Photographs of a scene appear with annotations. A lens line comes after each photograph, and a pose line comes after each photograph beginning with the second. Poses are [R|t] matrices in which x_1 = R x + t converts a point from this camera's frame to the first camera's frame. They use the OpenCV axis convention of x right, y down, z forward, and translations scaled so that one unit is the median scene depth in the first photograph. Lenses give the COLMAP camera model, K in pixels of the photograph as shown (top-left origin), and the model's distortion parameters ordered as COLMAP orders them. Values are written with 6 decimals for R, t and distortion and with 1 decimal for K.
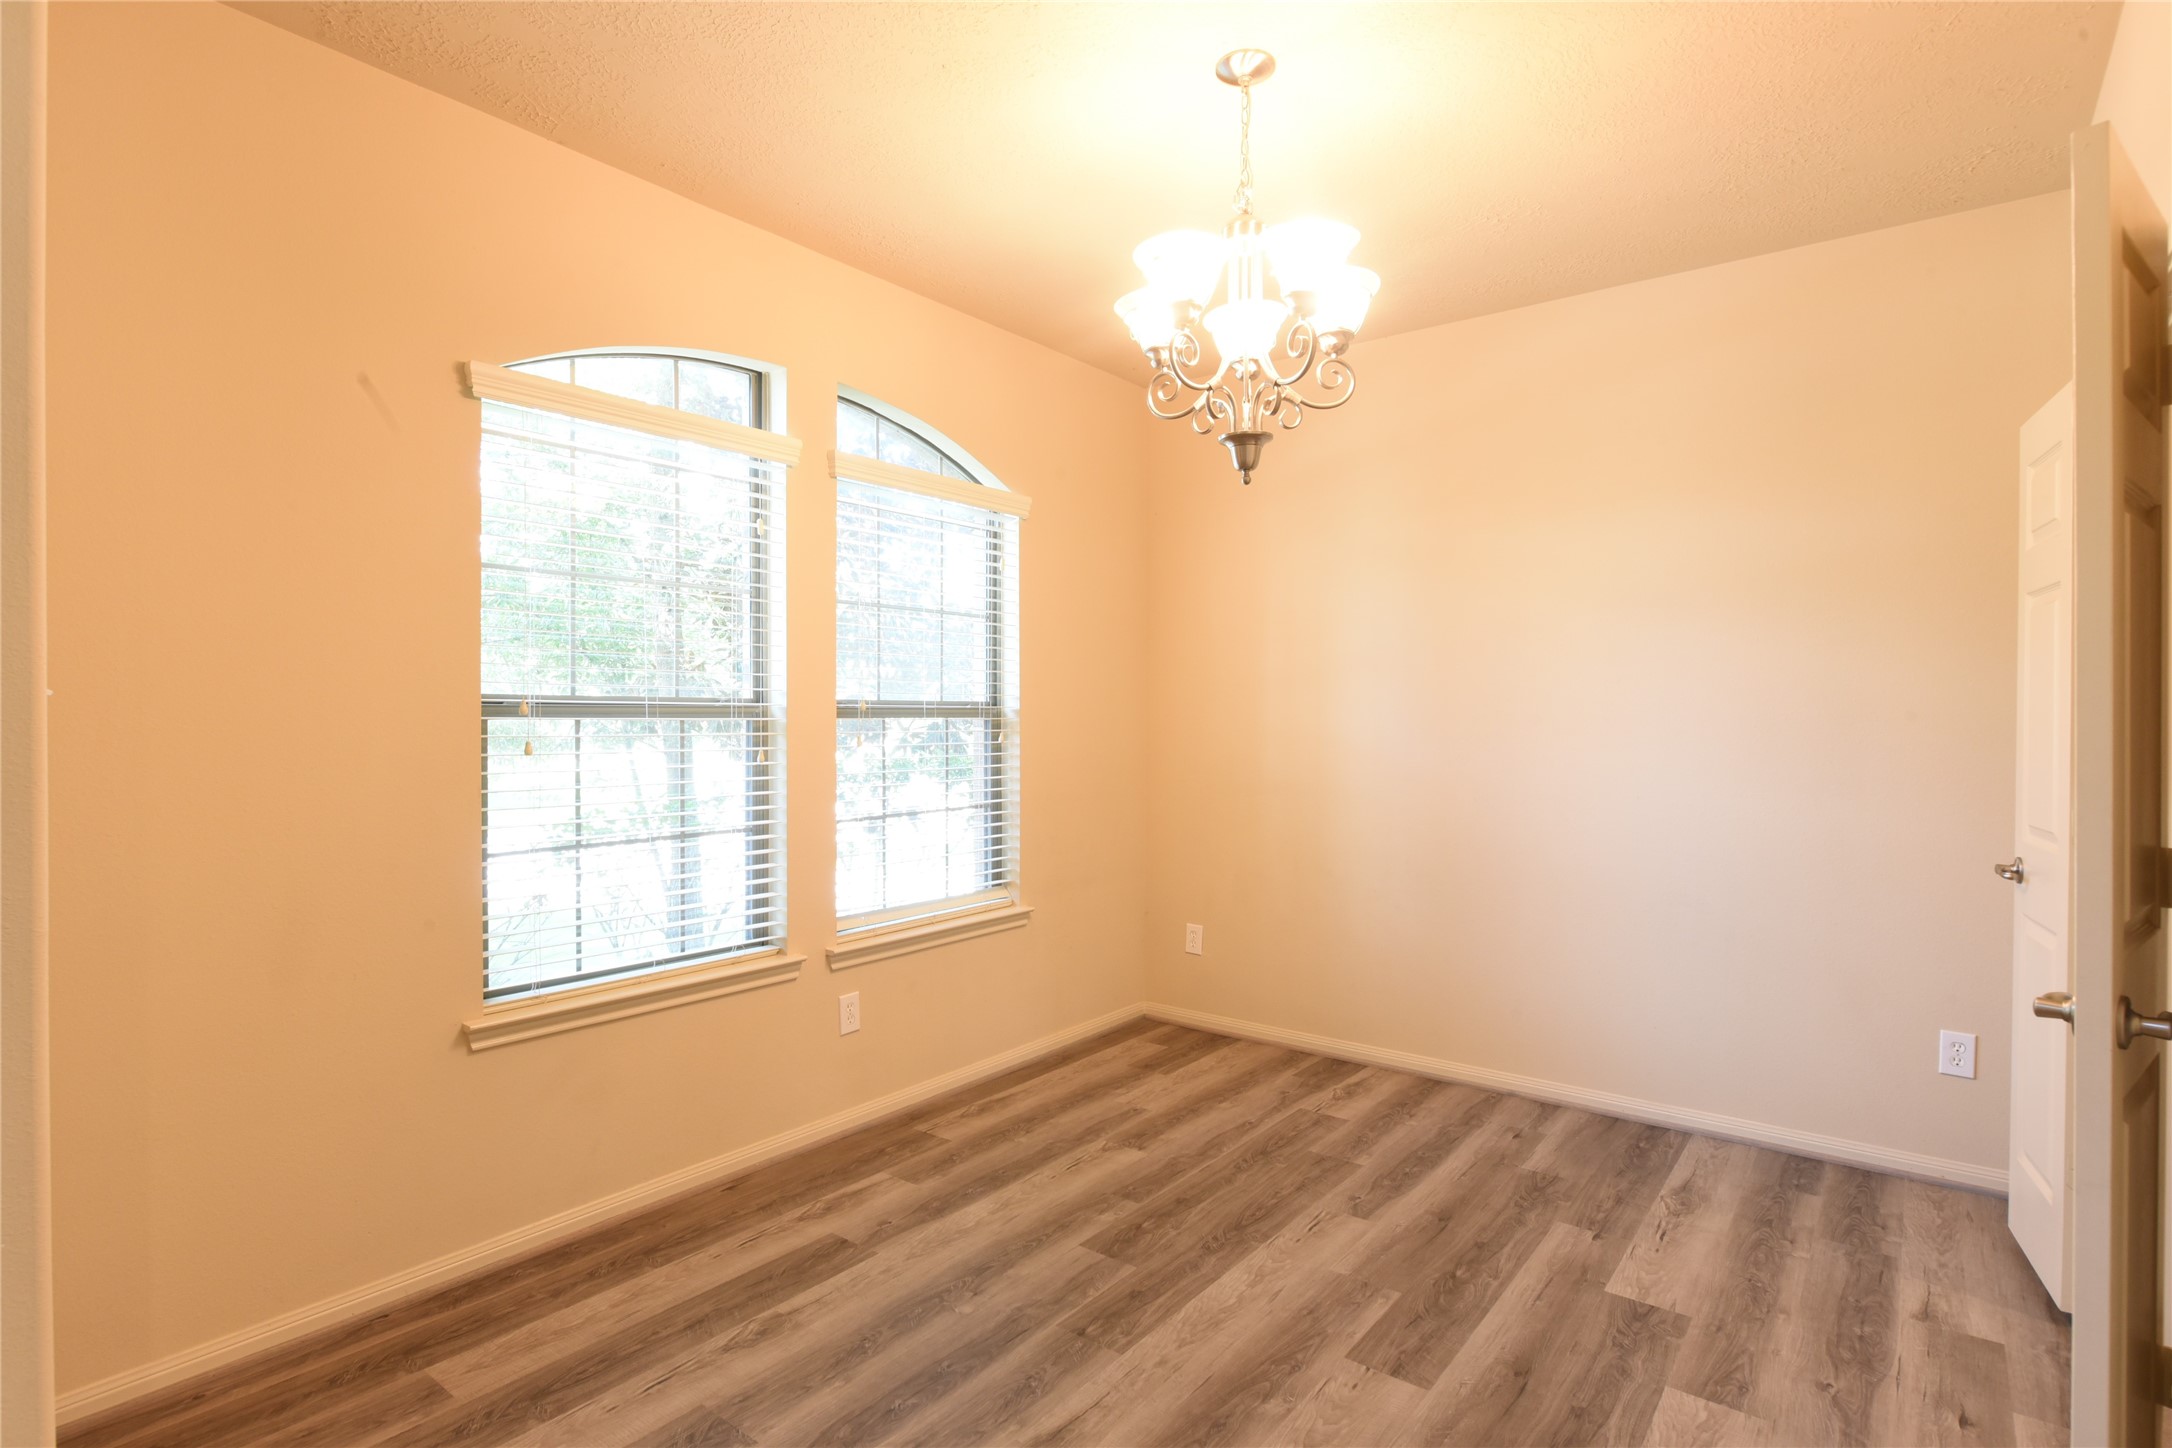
lens RADIAL K [[1084.6, 0, 1066.3], [0, 1084.6, 724.1], [0, 0, 1]] dist [-0.000046, -0.005143]
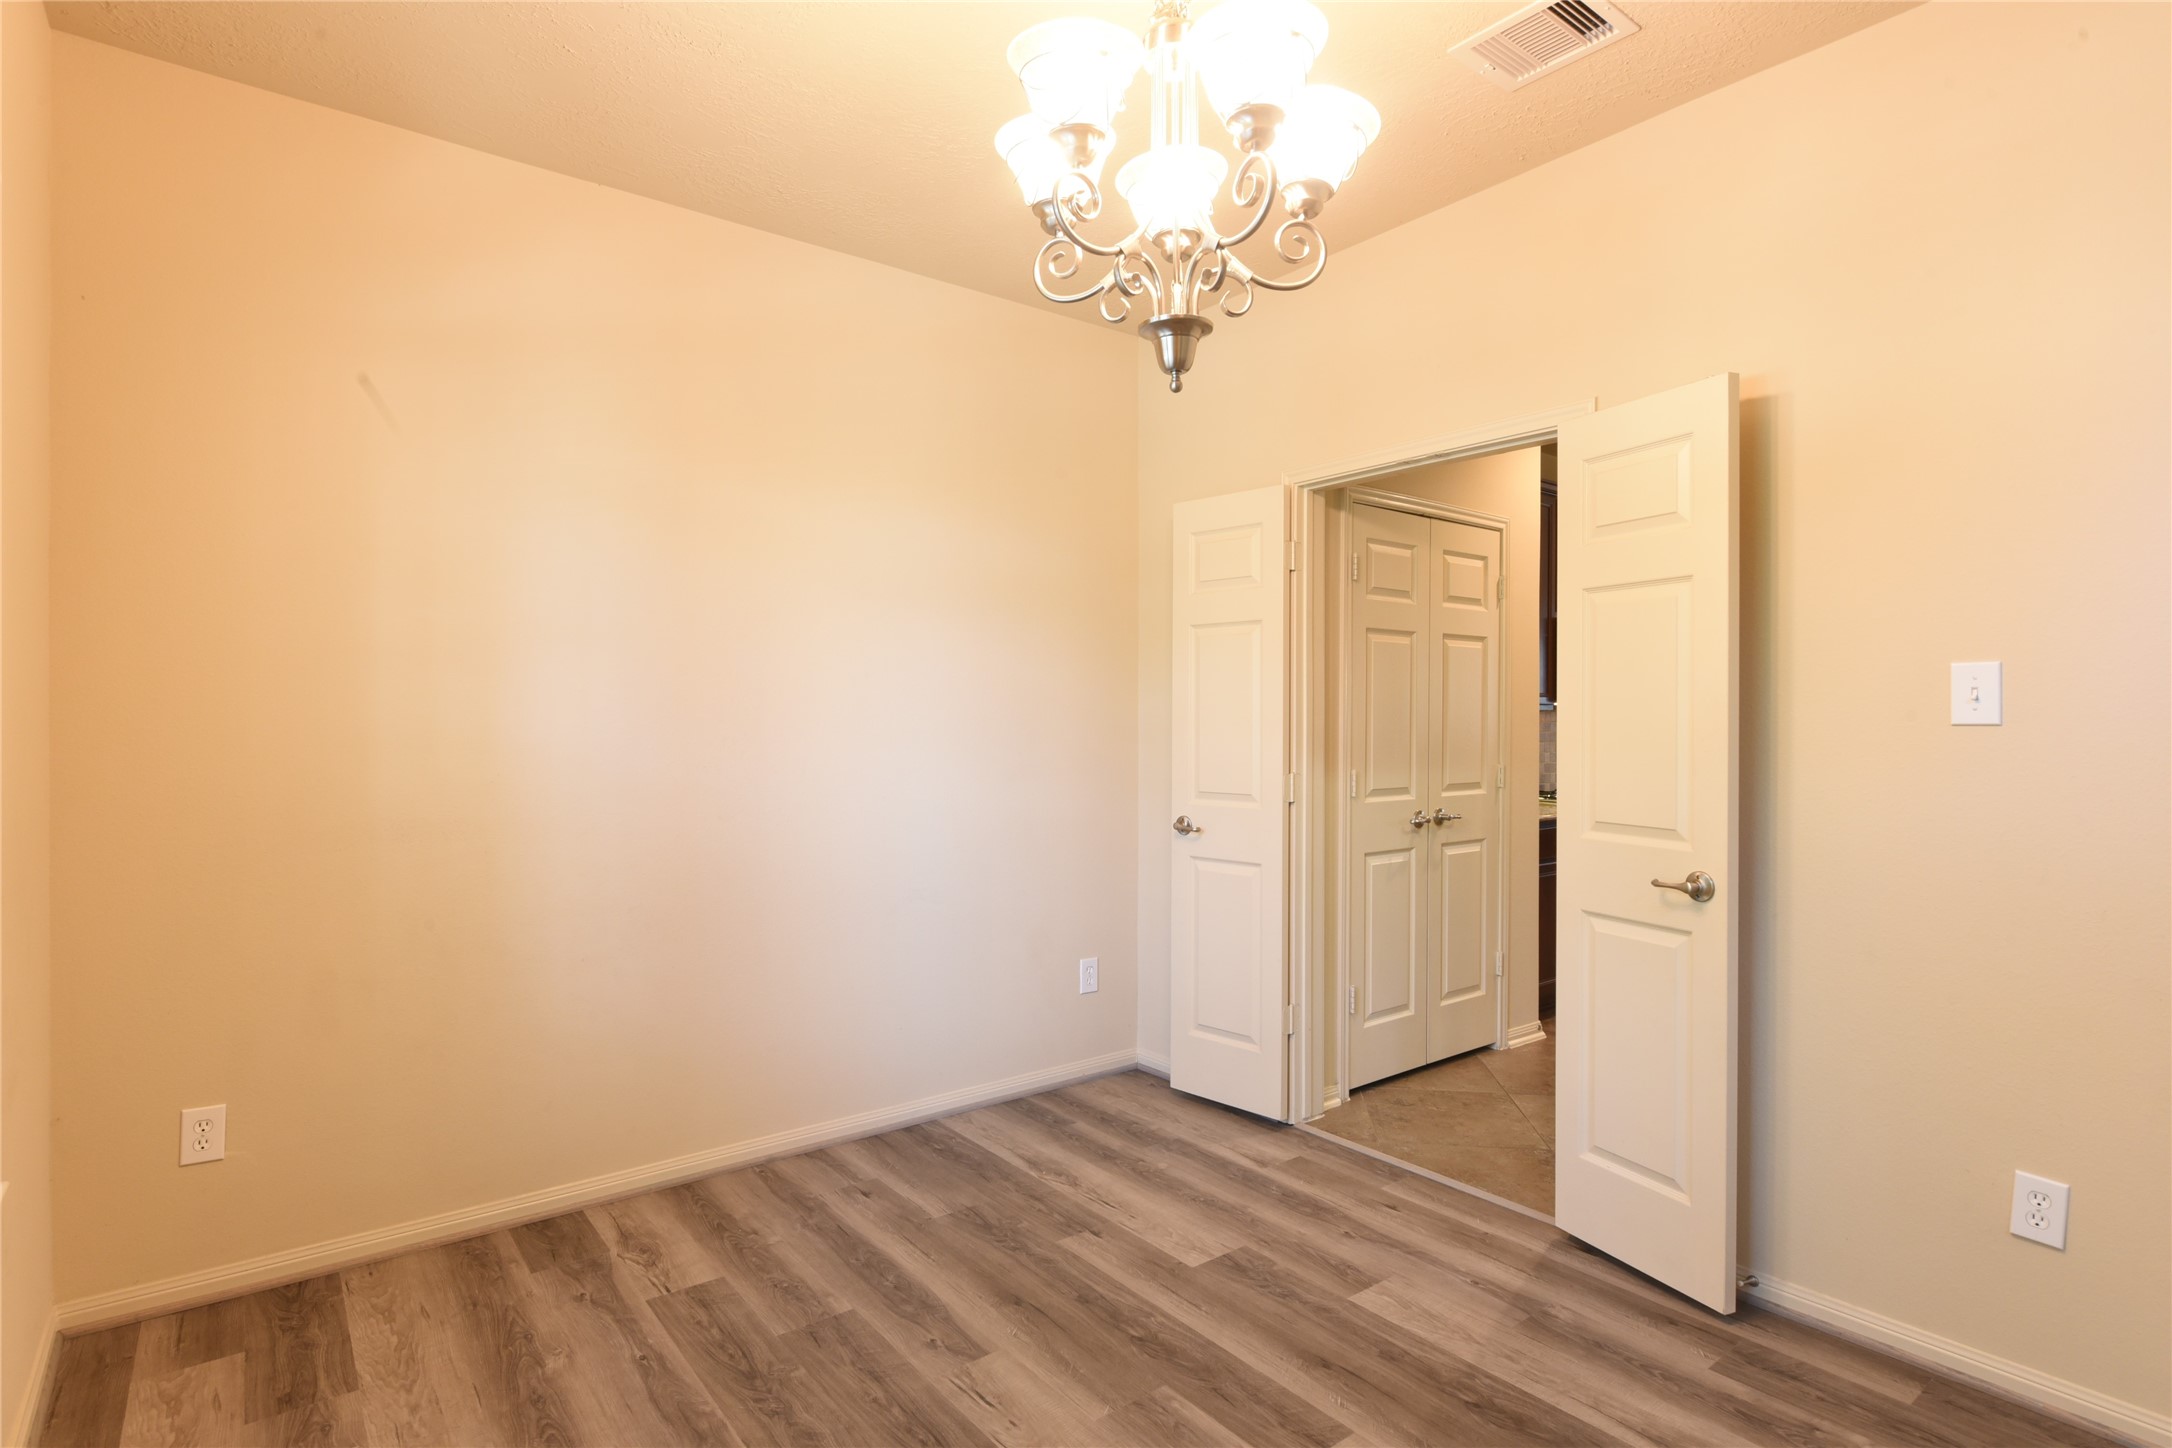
lens RADIAL K [[1084.6, 0, 1066.3], [0, 1084.6, 724.1], [0, 0, 1]] dist [-0.000046, -0.005143]
pose [[0.246511, -0.008533, 0.969102, -0.435224], [0.006167, 0.999955, 0.007236, -0.007939], [-0.969120, 0.004192, 0.246553, 0.686629]]
